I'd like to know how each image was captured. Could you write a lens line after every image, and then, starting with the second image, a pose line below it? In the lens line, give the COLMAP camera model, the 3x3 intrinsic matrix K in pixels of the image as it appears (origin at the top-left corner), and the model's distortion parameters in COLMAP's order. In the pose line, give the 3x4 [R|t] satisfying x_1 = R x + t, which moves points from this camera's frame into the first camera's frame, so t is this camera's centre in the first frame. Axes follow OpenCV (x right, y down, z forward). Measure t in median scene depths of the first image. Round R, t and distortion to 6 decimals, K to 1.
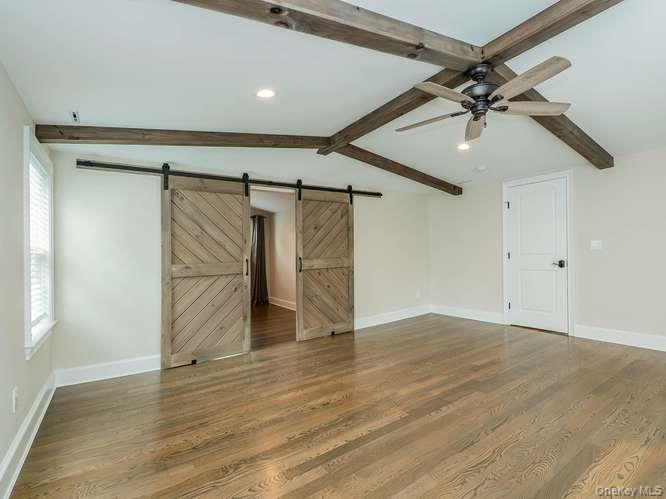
lens RADIAL K [[305.0, 0, 333.0], [0, 305.0, 249.5], [0, 0, 1]] dist [-0.000392, 0.000041]
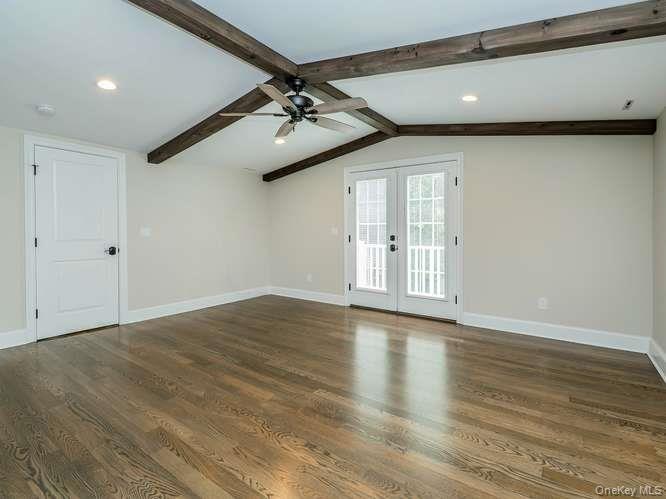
lens RADIAL K [[332.8, 0, 336.0], [0, 332.8, 239.1], [0, 0, 1]] dist [0.003508, -0.001081]
pose [[-0.334003, 0.008467, 0.942534, -0.722567], [-0.001304, 0.999955, -0.009445, 0.029350], [-0.942571, -0.004384, -0.333977, 1.122177]]
